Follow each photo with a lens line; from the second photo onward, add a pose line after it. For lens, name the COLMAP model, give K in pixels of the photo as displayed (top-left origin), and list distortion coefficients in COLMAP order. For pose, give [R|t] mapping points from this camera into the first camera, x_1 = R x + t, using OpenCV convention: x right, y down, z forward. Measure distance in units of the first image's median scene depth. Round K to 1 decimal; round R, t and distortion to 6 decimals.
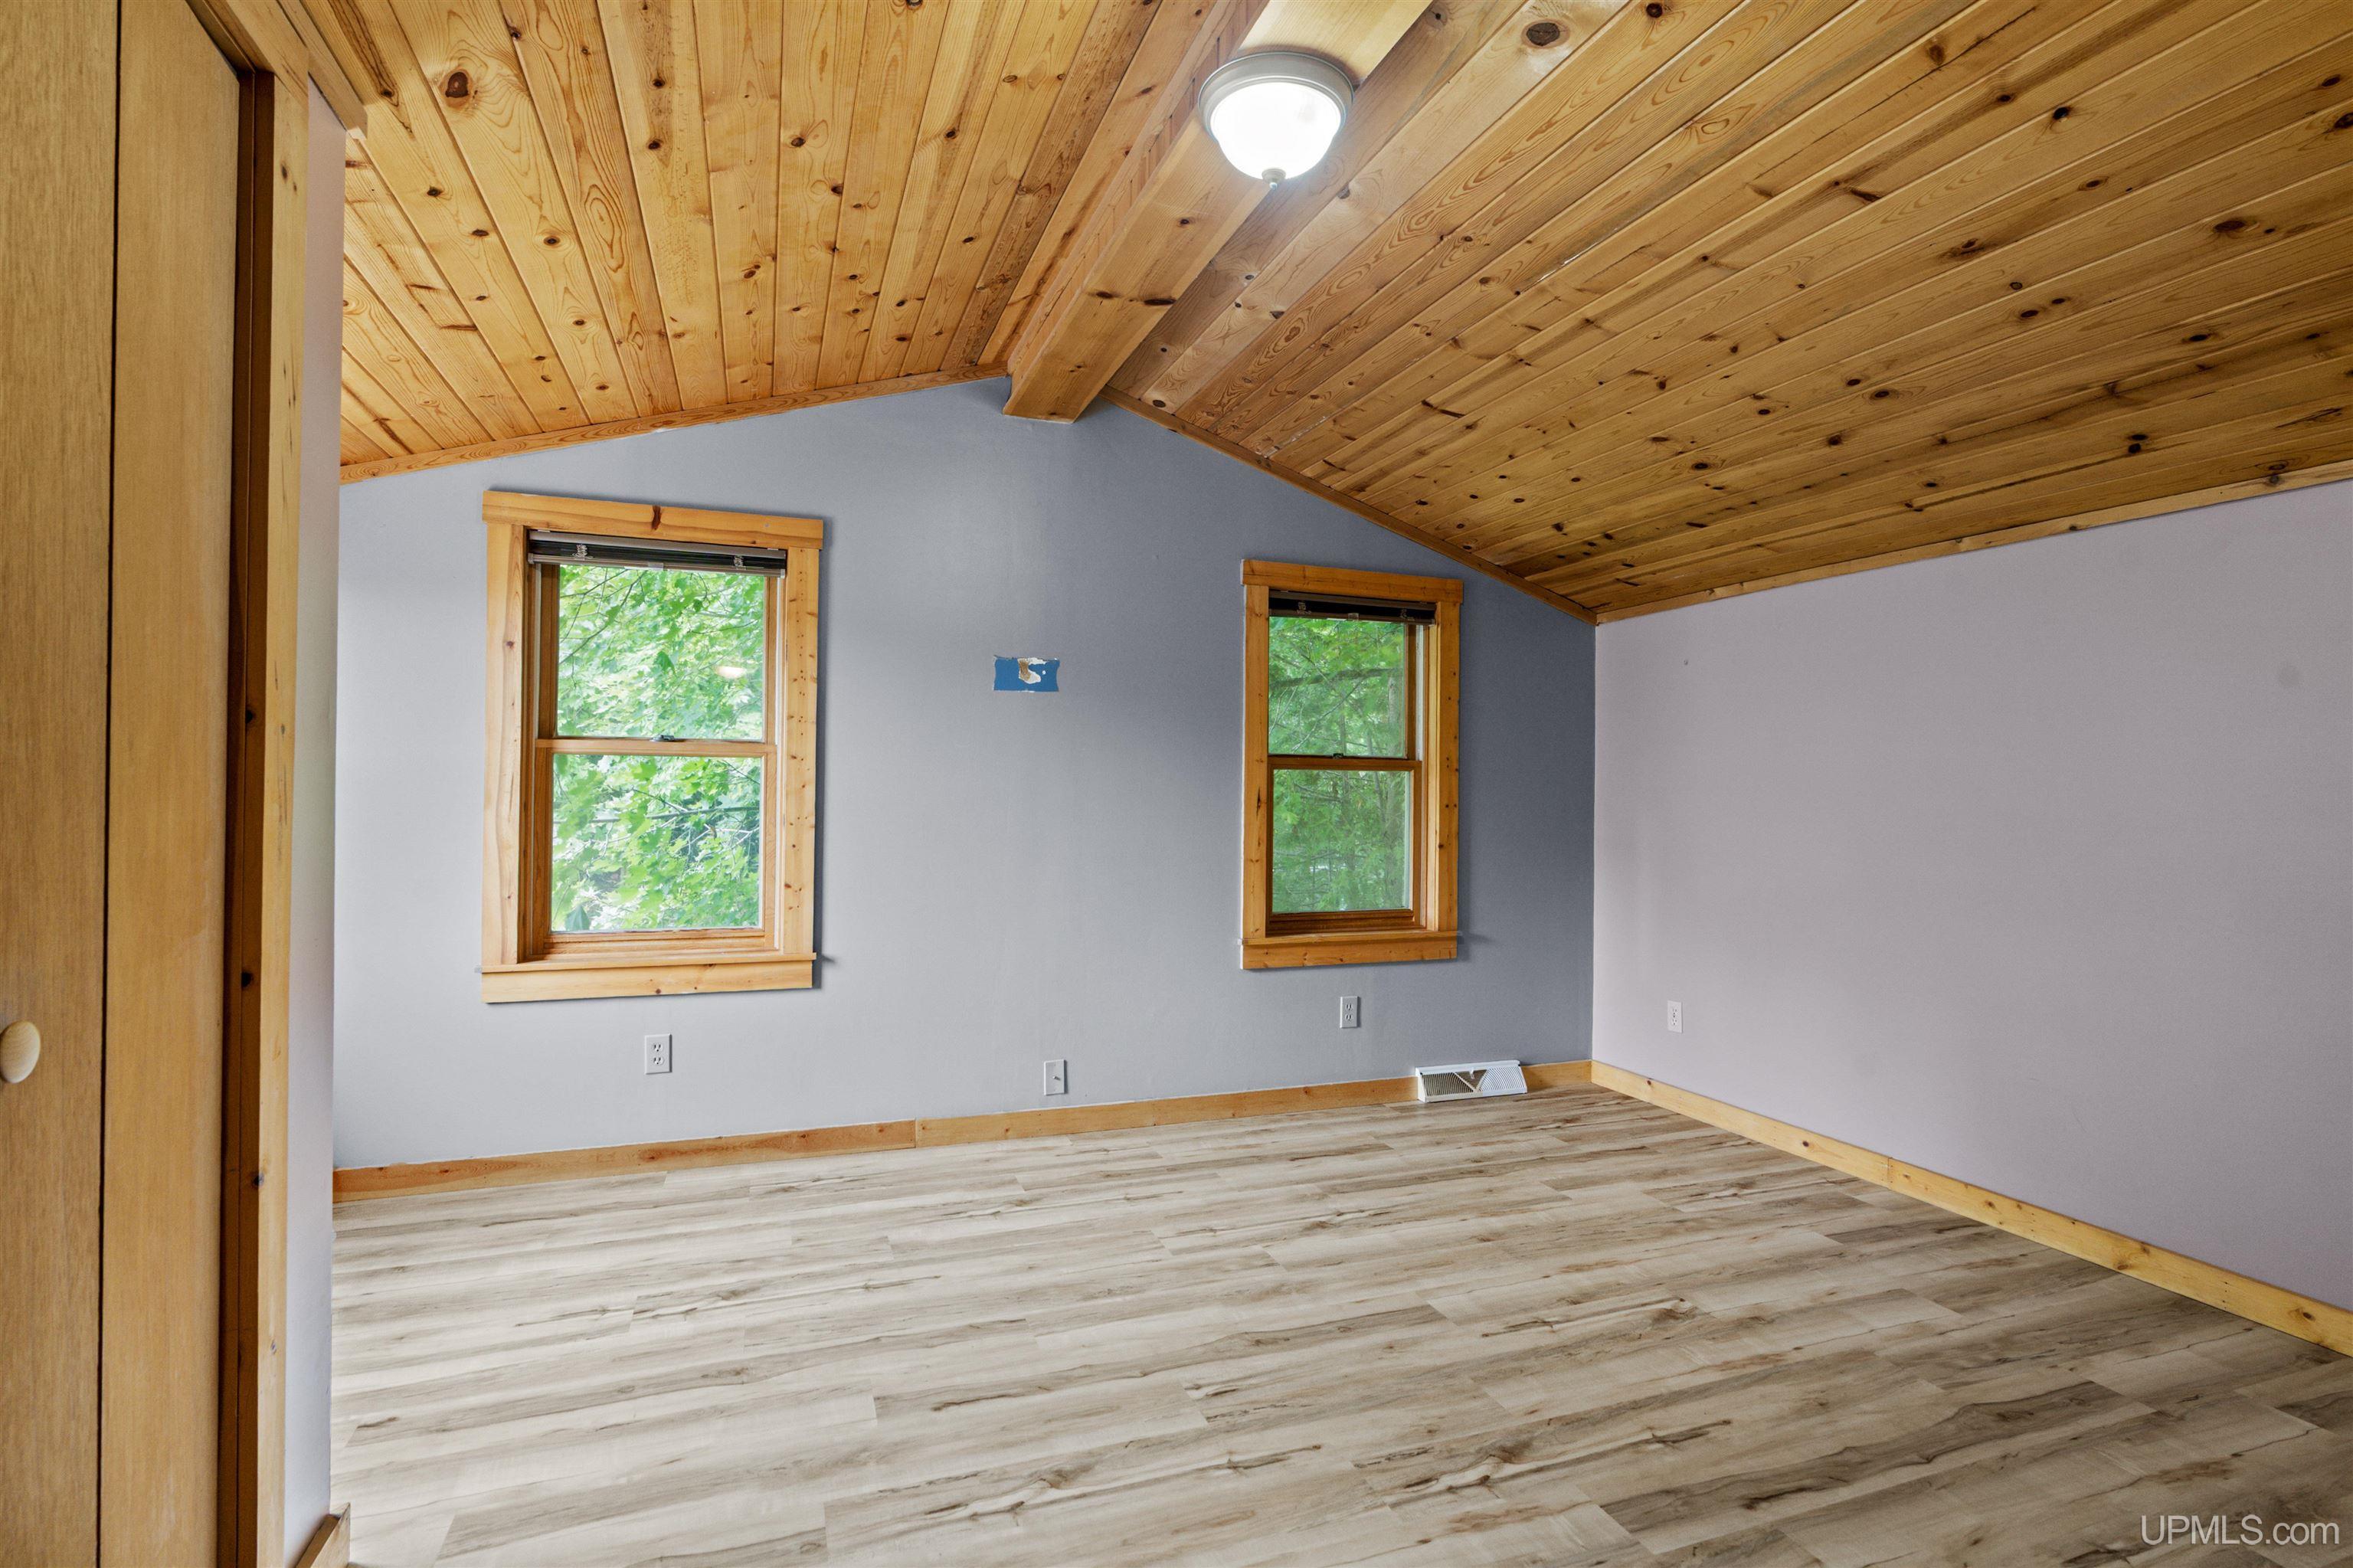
lens RADIAL K [[1082.4, 0, 1178.7], [0, 1082.4, 787.2], [0, 0, 1]] dist [0.002849, 0.000853]
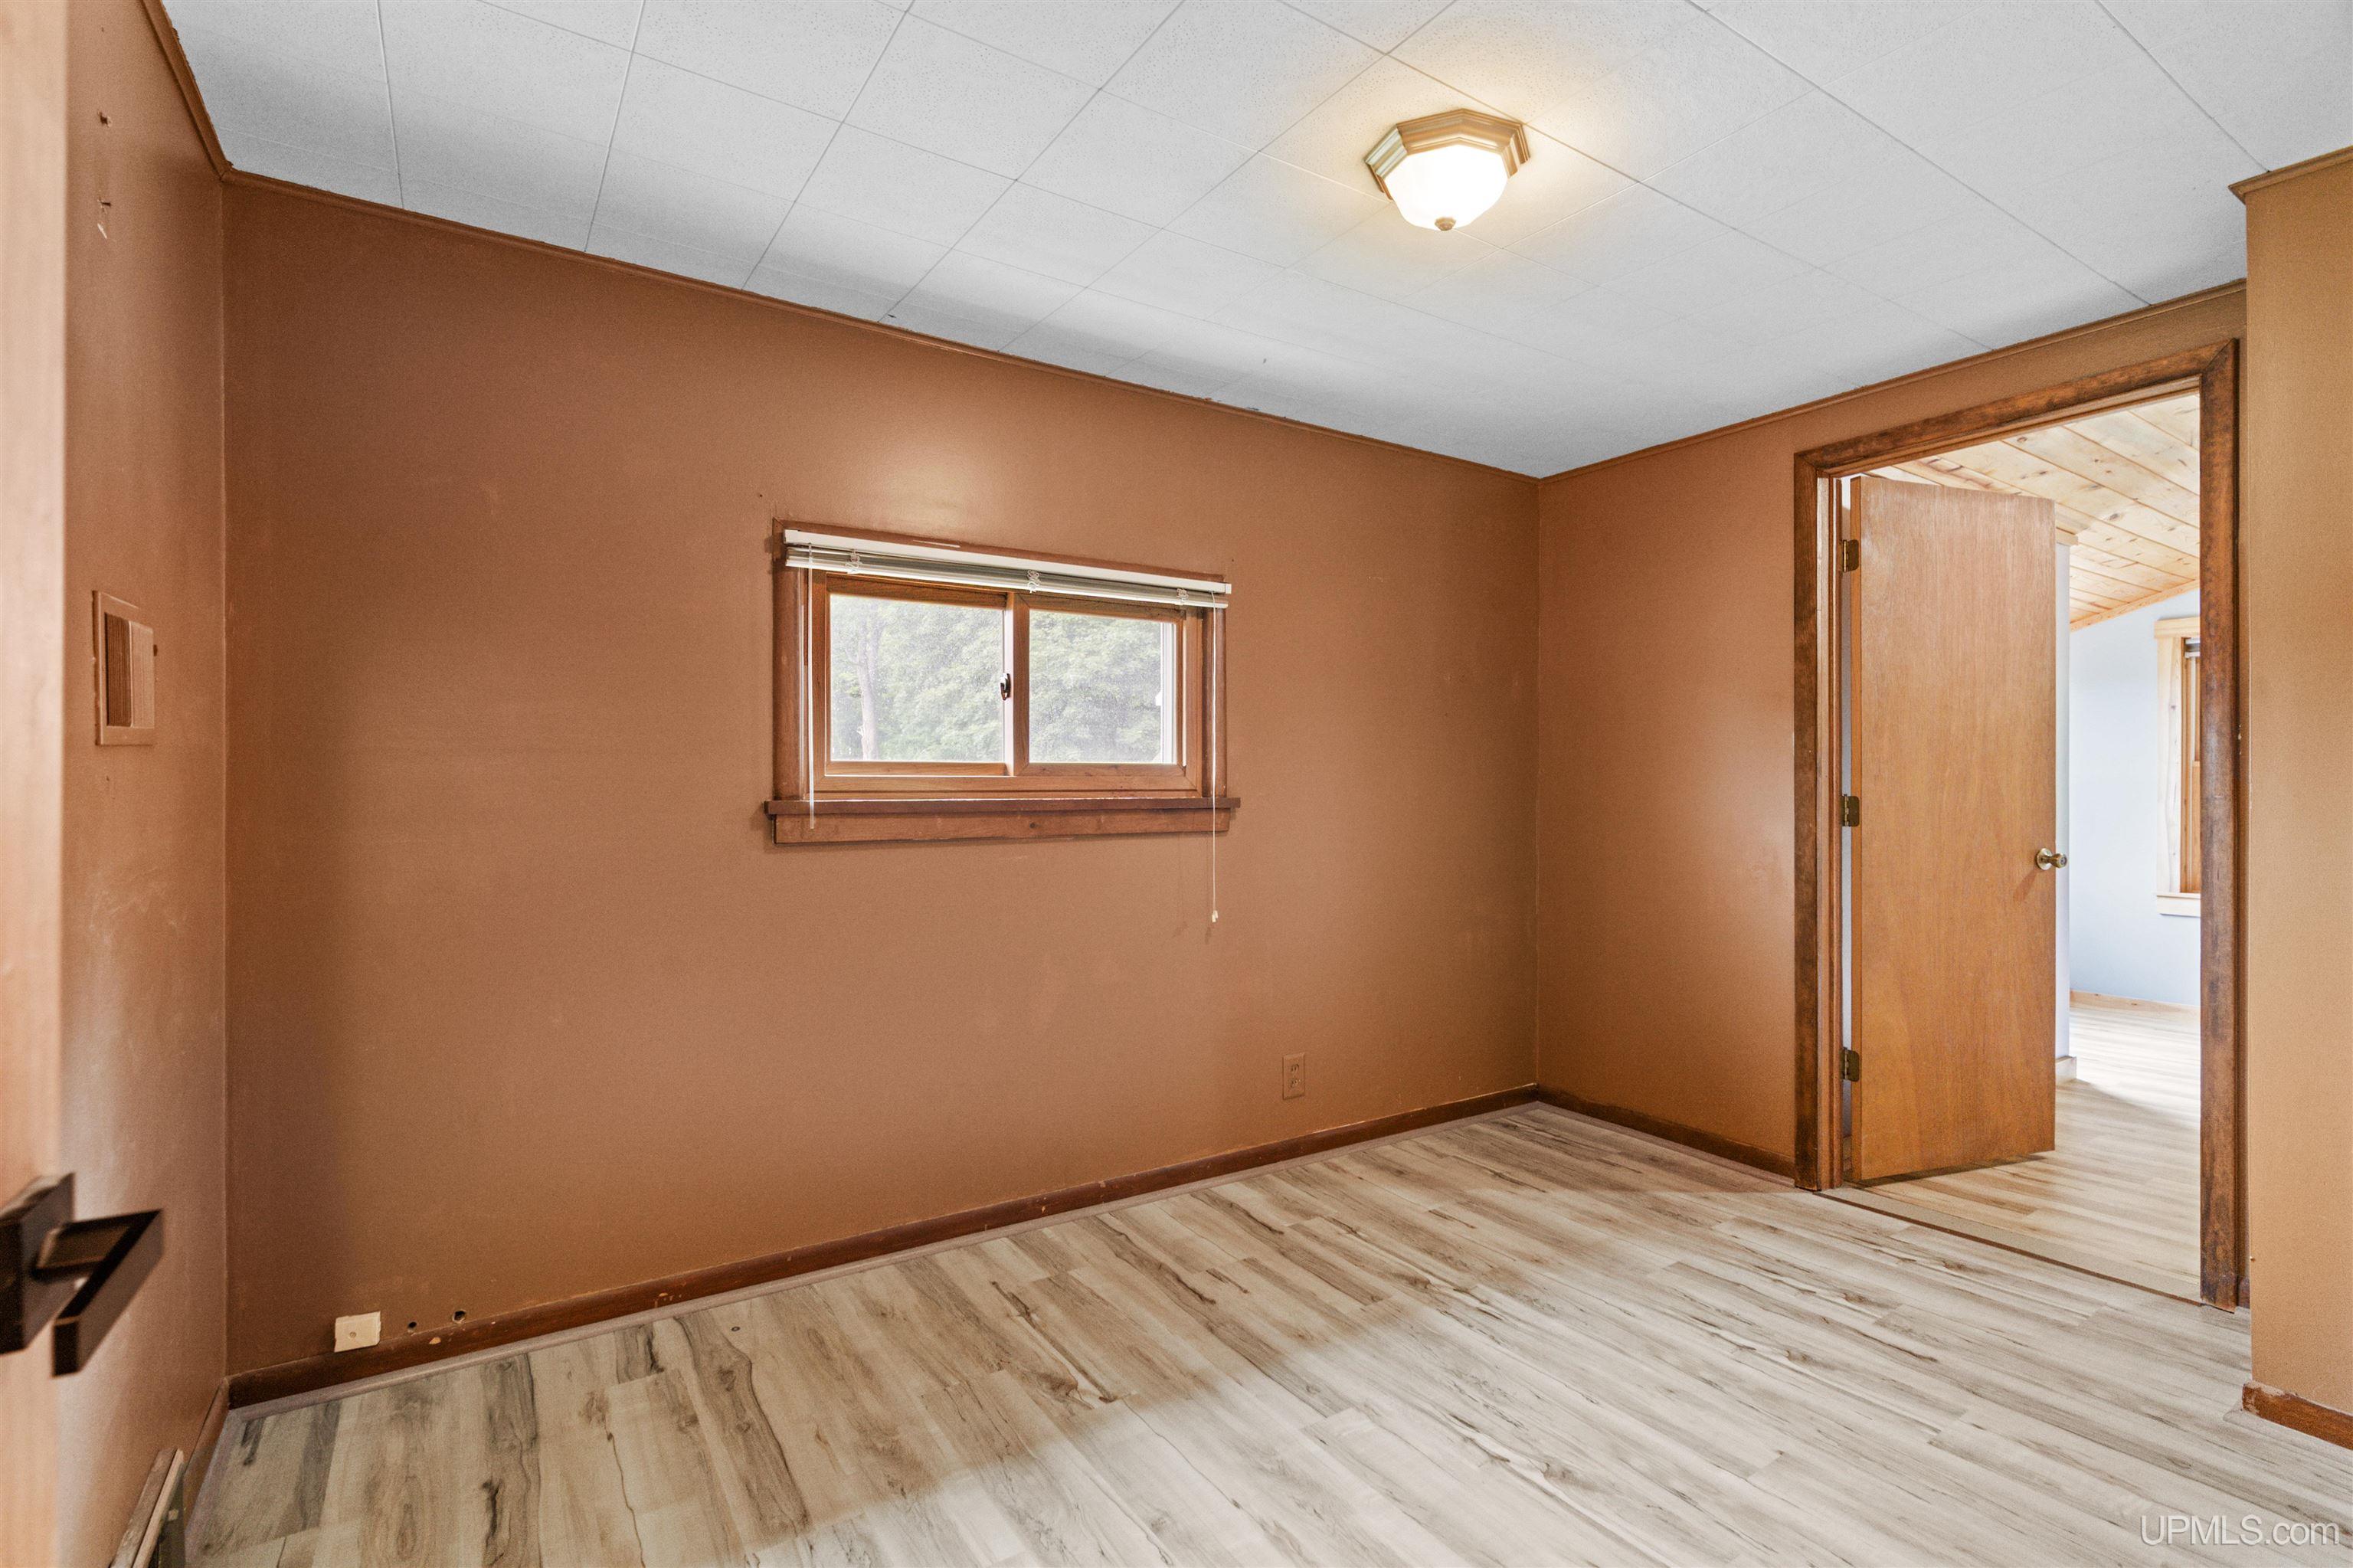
lens RADIAL K [[1082.4, 0, 1178.7], [0, 1082.4, 787.2], [0, 0, 1]] dist [0.002849, 0.000853]
pose [[0.228431, -0.016178, -0.973426, 1.026360], [0.001920, 0.999867, -0.016166, 0.030130], [0.973558, 0.001824, 0.228431, -1.367345]]
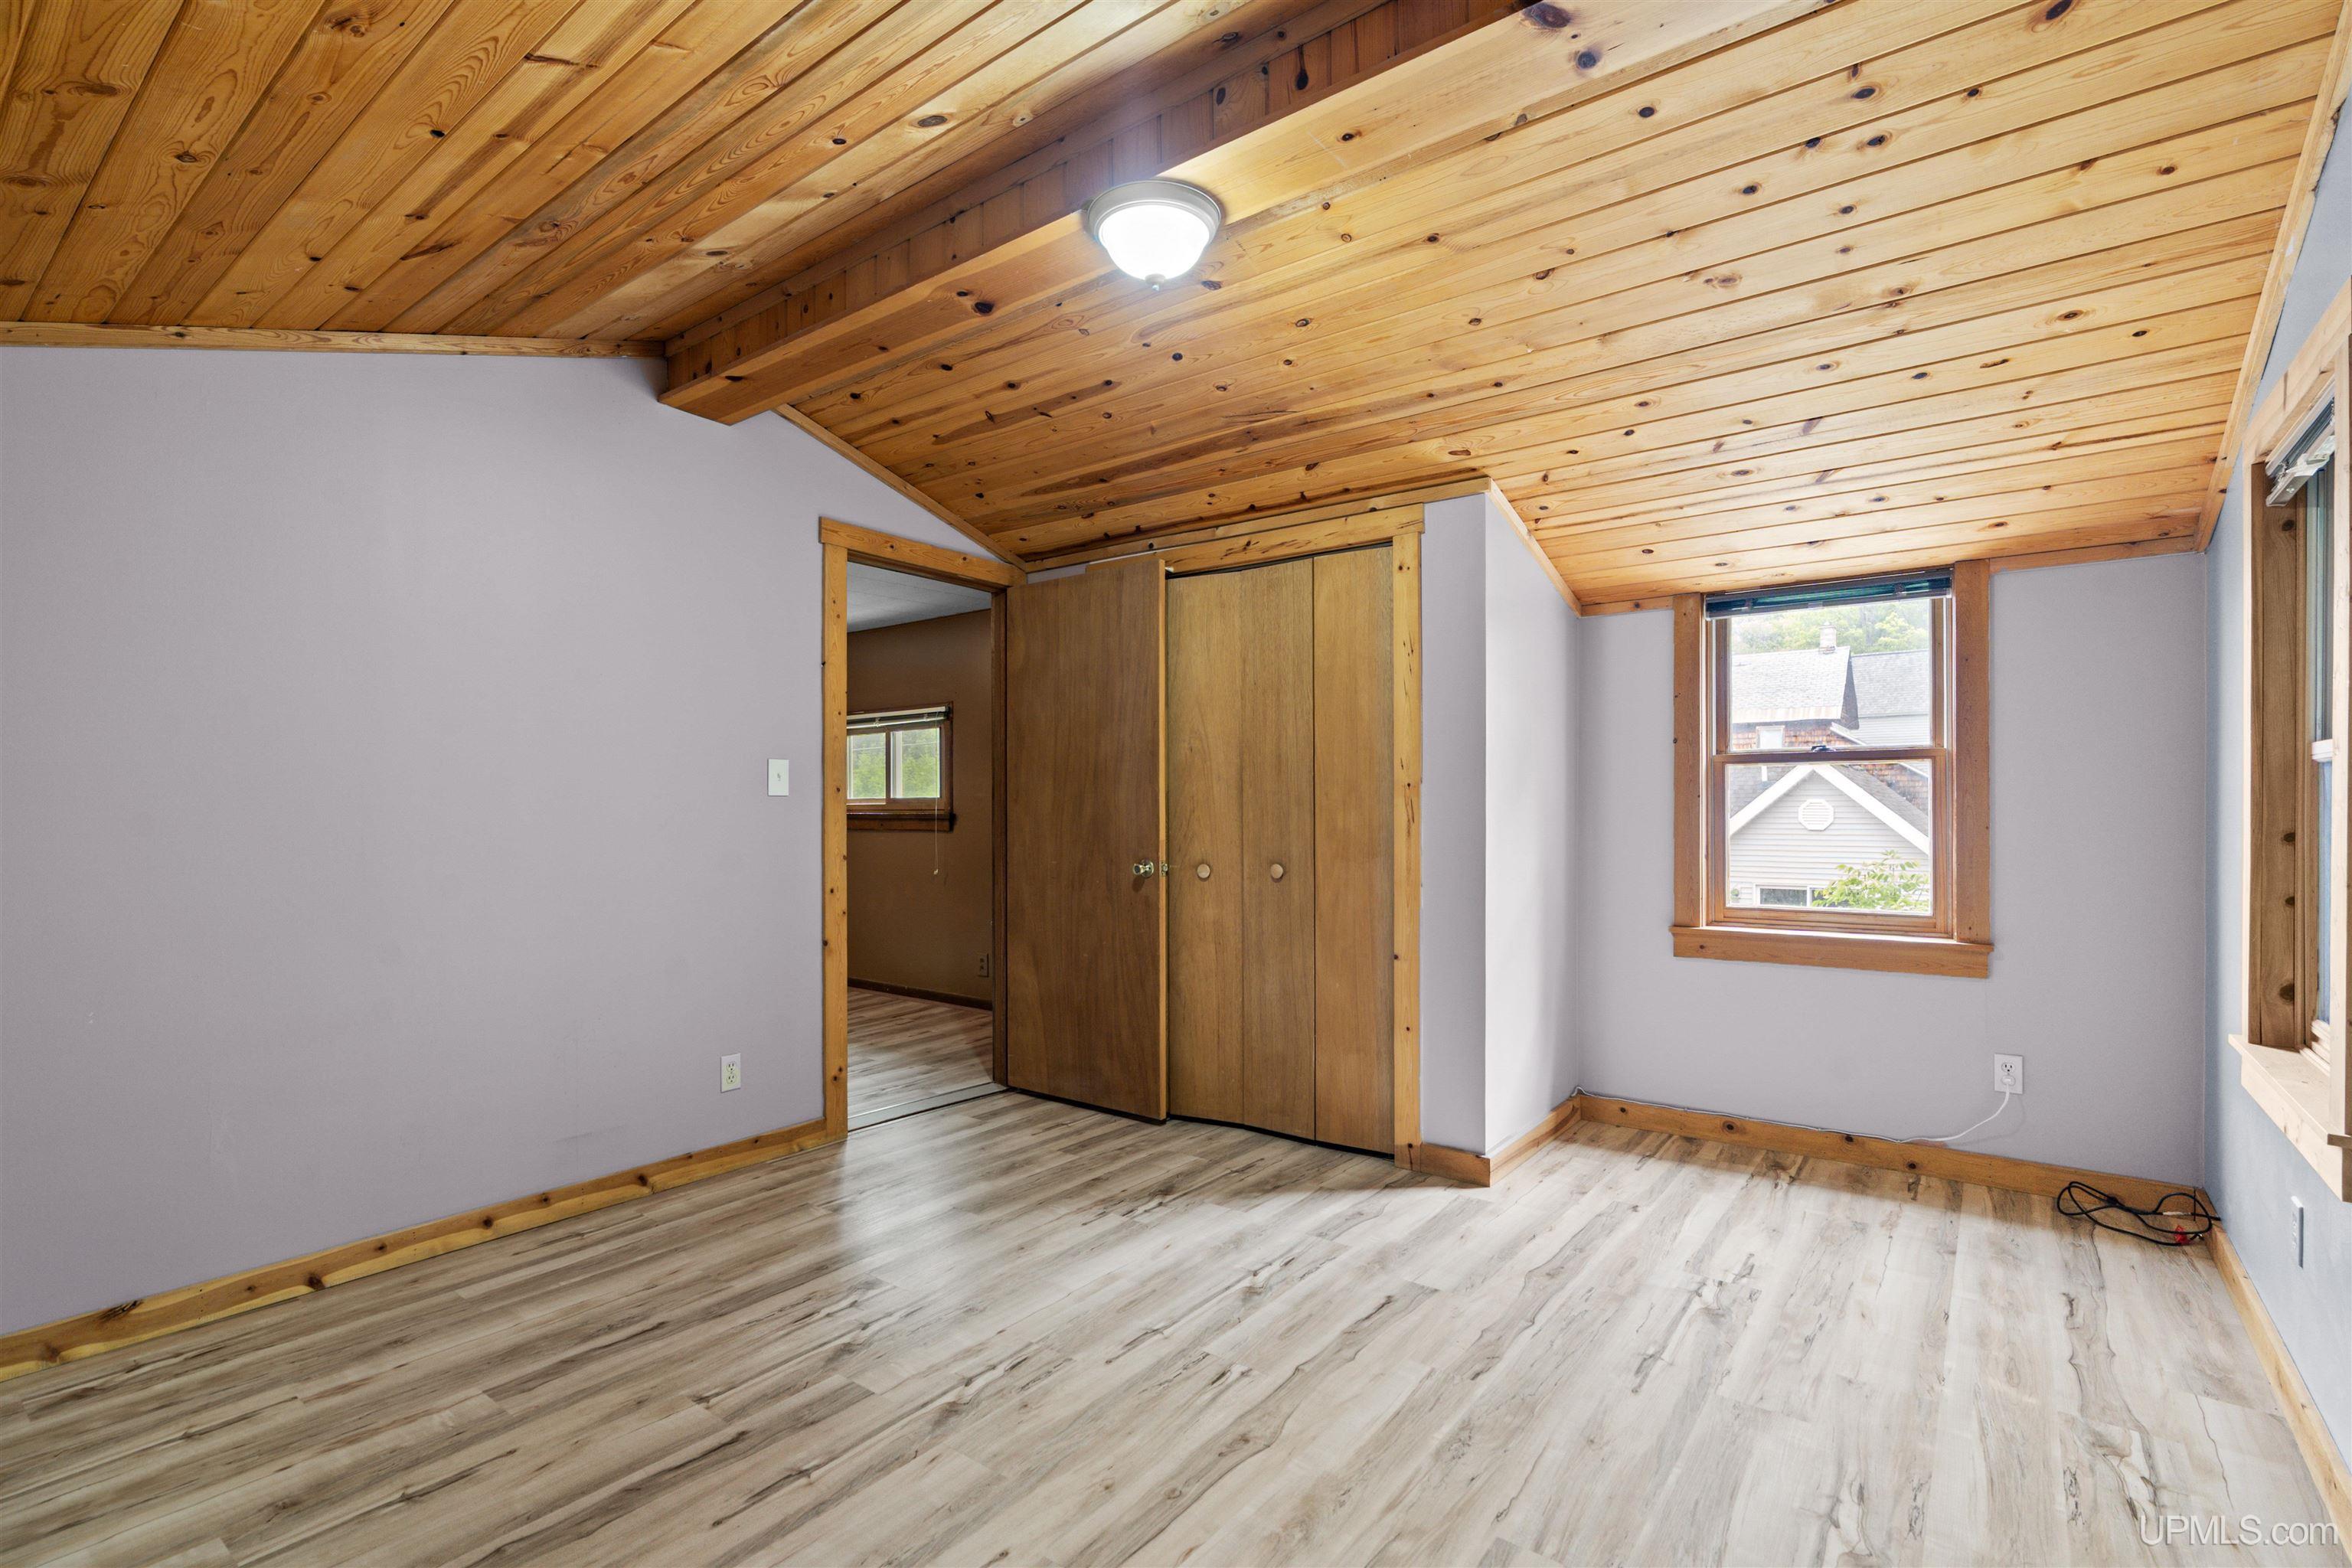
lens RADIAL K [[1081.9, 0, 1178.2], [0, 1081.9, 787.2], [0, 0, 1]] dist [0.002849, 0.000853]
pose [[-0.839596, -0.019928, -0.542846, 0.657483], [-0.007638, 0.999661, -0.024883, 0.016229], [0.543158, -0.016746, -0.839463, 1.878875]]
